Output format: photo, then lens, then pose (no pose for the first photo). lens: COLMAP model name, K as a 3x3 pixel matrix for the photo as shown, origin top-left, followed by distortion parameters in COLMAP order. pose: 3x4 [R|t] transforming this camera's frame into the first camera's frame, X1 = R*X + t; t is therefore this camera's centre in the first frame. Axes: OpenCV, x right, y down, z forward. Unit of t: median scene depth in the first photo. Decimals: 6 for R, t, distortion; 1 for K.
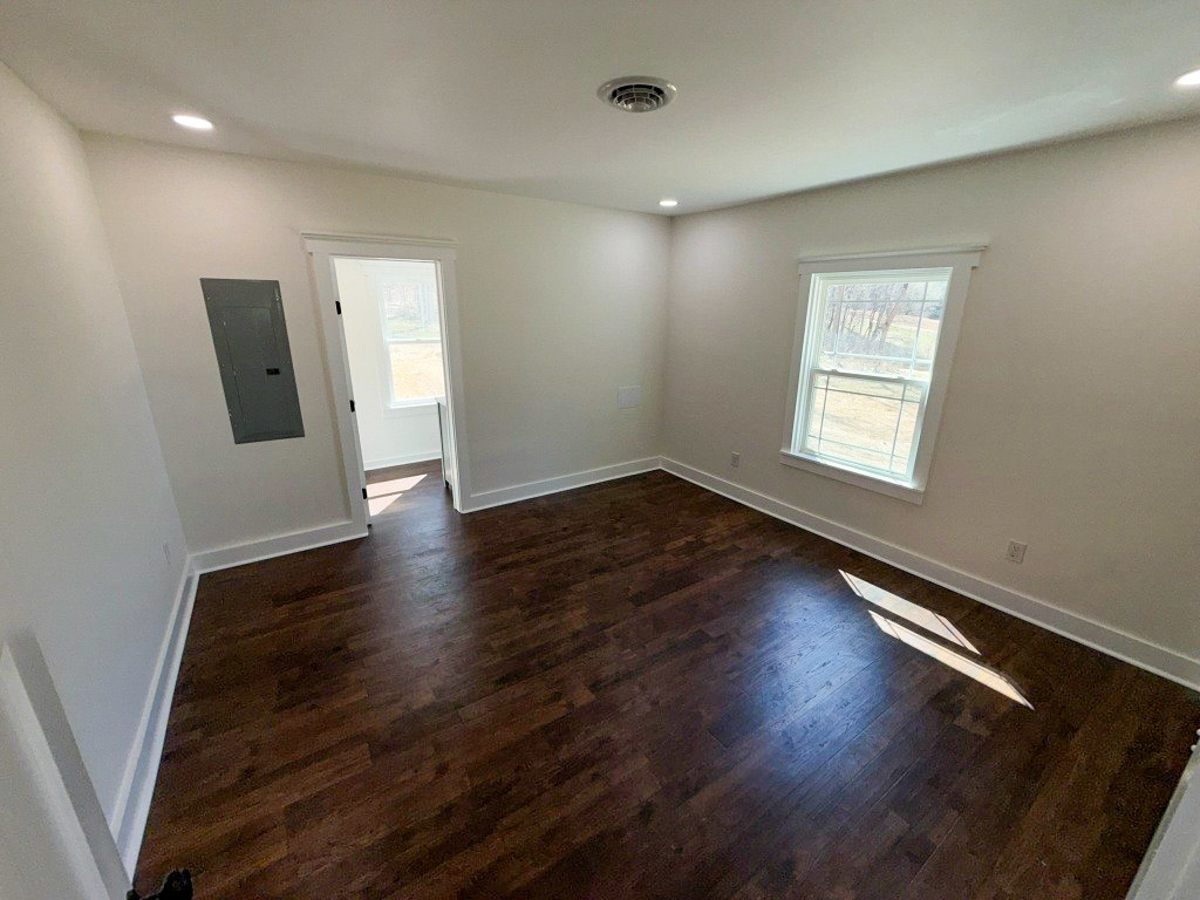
lens RADIAL K [[480.2, 0, 595.1], [0, 480.2, 449.8], [0, 0, 1]] dist [0.003408, 0.000206]
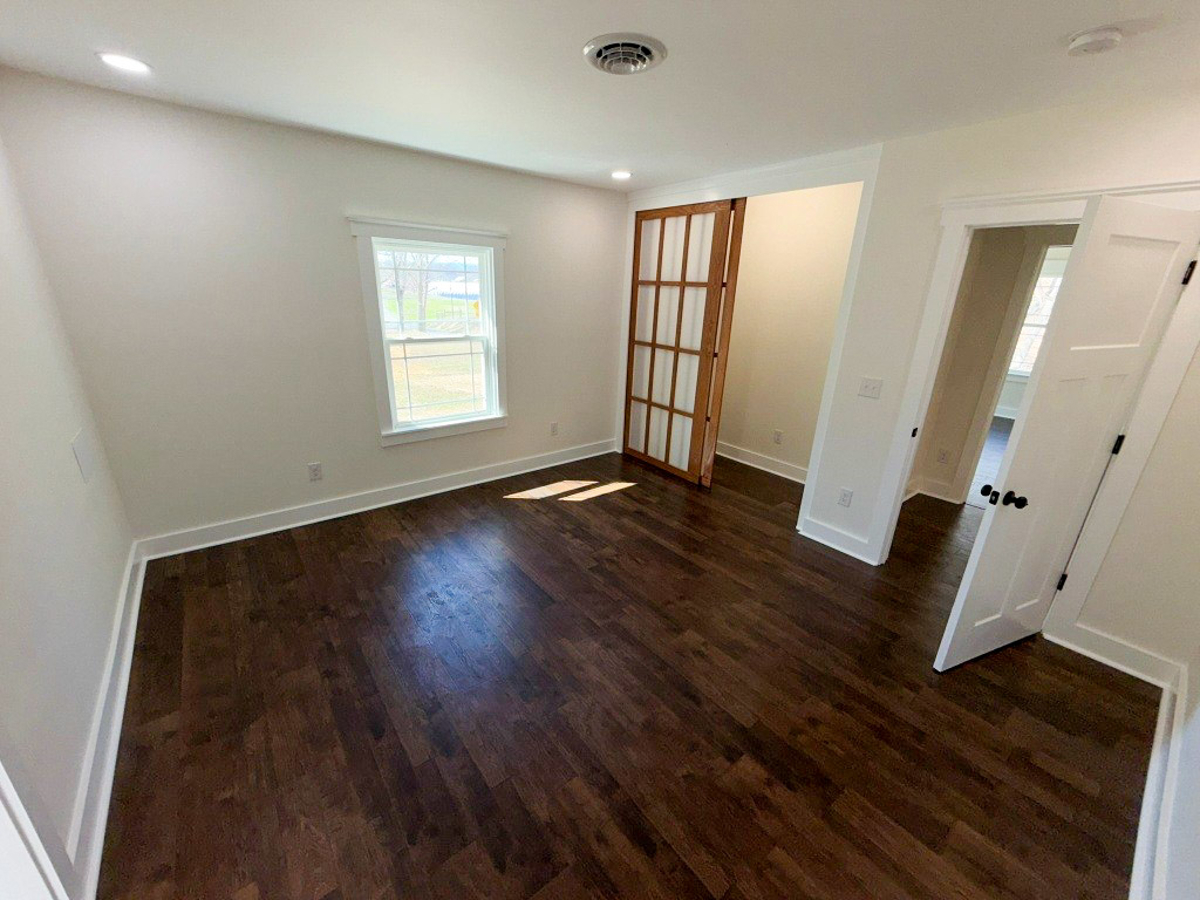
lens RADIAL K [[480.2, 0, 595.1], [0, 480.2, 449.8], [0, 0, 1]] dist [0.003408, 0.000206]
pose [[-0.078689, -0.331314, 0.940233, -0.666674], [0.254563, 0.905212, 0.340278, -0.232260], [-0.963849, 0.266125, 0.013110, 0.789293]]
